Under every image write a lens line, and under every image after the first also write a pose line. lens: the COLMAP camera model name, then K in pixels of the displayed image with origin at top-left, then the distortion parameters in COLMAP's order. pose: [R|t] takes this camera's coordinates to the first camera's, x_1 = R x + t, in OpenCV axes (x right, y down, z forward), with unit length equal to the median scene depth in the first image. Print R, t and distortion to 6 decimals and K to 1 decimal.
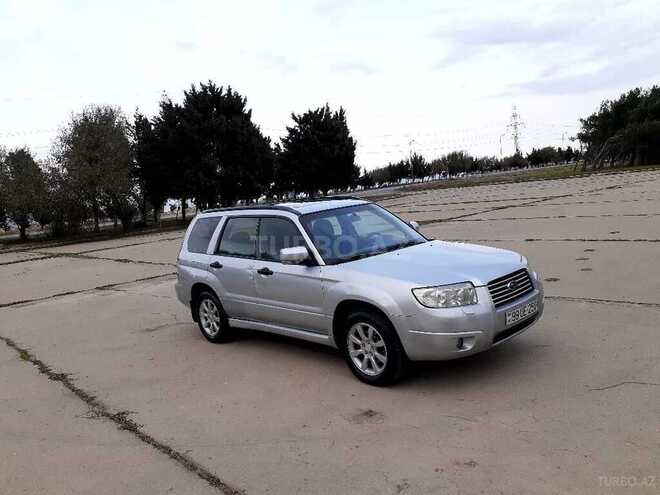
lens RADIAL K [[519.1, 0, 321.4], [0, 519.1, 247.9], [0, 0, 1]] dist [0.073818, -0.120908]
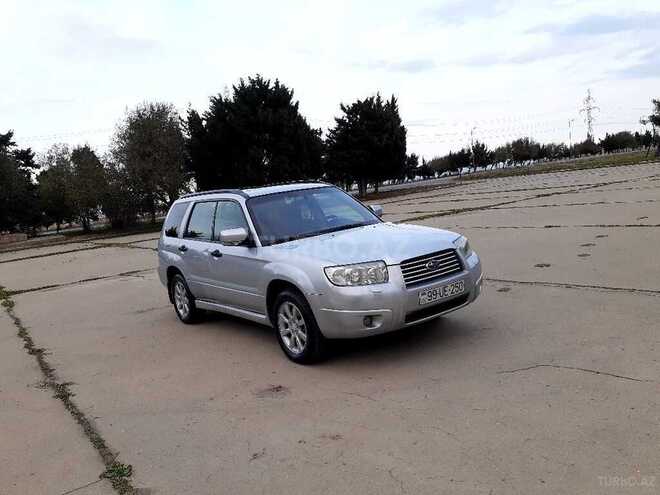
lens RADIAL K [[519.1, 0, 321.4], [0, 519.1, 247.9], [0, 0, 1]] dist [0.073818, -0.120908]
pose [[0.993158, -0.000902, -0.116773, 0.032839], [0.002710, 0.999879, 0.015328, 0.002903], [0.116745, -0.015539, 0.993040, 0.000302]]
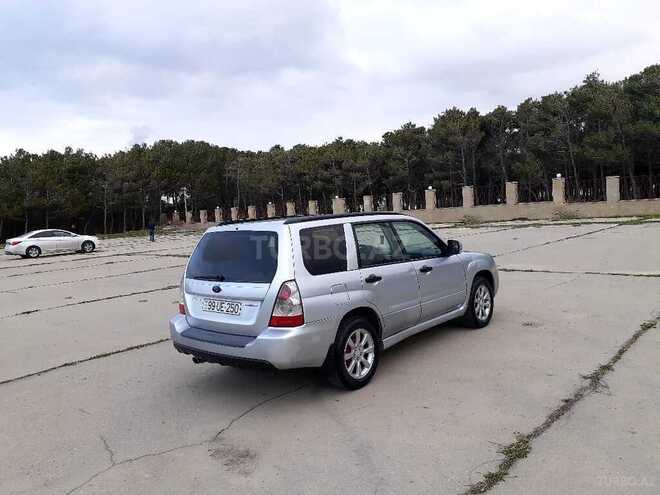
lens RADIAL K [[519.1, 0, 321.4], [0, 519.1, 247.9], [0, 0, 1]] dist [0.073818, -0.120908]
pose [[-0.081030, 0.047833, 0.995563, -0.172939], [0.195733, 0.980162, -0.031162, -0.000780], [-0.977304, 0.192340, -0.088785, 0.194801]]
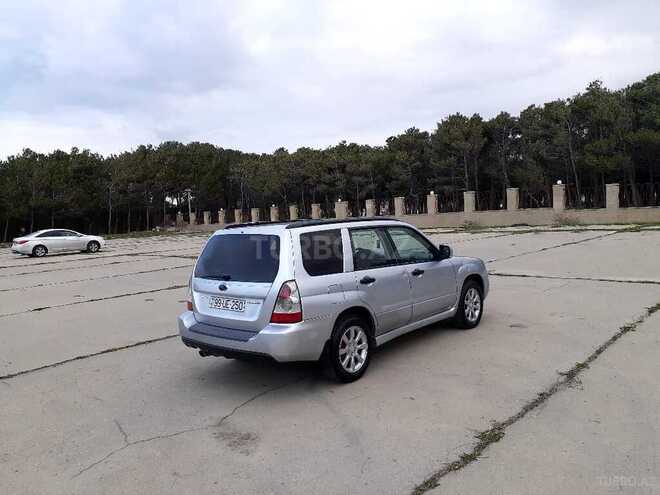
lens RADIAL K [[519.1, 0, 321.4], [0, 519.1, 247.9], [0, 0, 1]] dist [0.073818, -0.120908]
pose [[-0.076184, 0.052031, 0.995735, -0.184051], [0.182509, 0.982494, -0.037375, -0.000320], [-0.980248, 0.178883, -0.084347, 0.194504]]
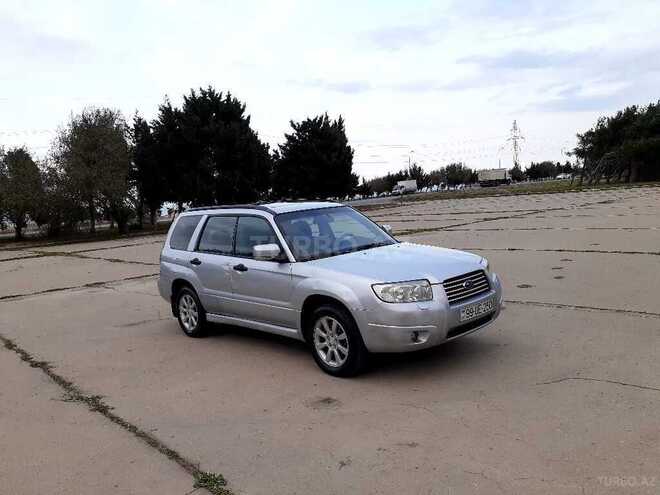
lens RADIAL K [[519.1, 0, 321.4], [0, 519.1, 247.9], [0, 0, 1]] dist [0.073818, -0.120908]
pose [[0.999634, 0.026718, 0.004268, 0.007374], [-0.026649, 0.999526, -0.015425, 0.002634], [-0.004678, 0.015306, 0.999872, -0.006950]]
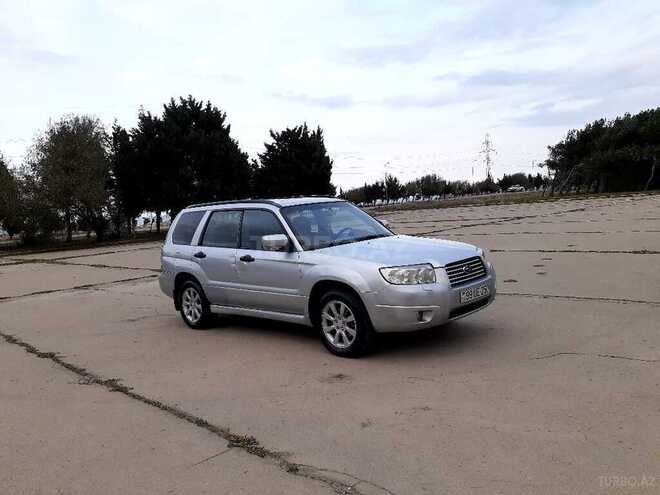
lens RADIAL K [[519.1, 0, 321.4], [0, 519.1, 247.9], [0, 0, 1]] dist [0.073818, -0.120908]
pose [[0.998522, 0.024350, 0.048596, -0.000936], [-0.022535, 0.999040, -0.037561, 0.009125], [-0.049464, 0.036410, 0.998112, -0.014219]]
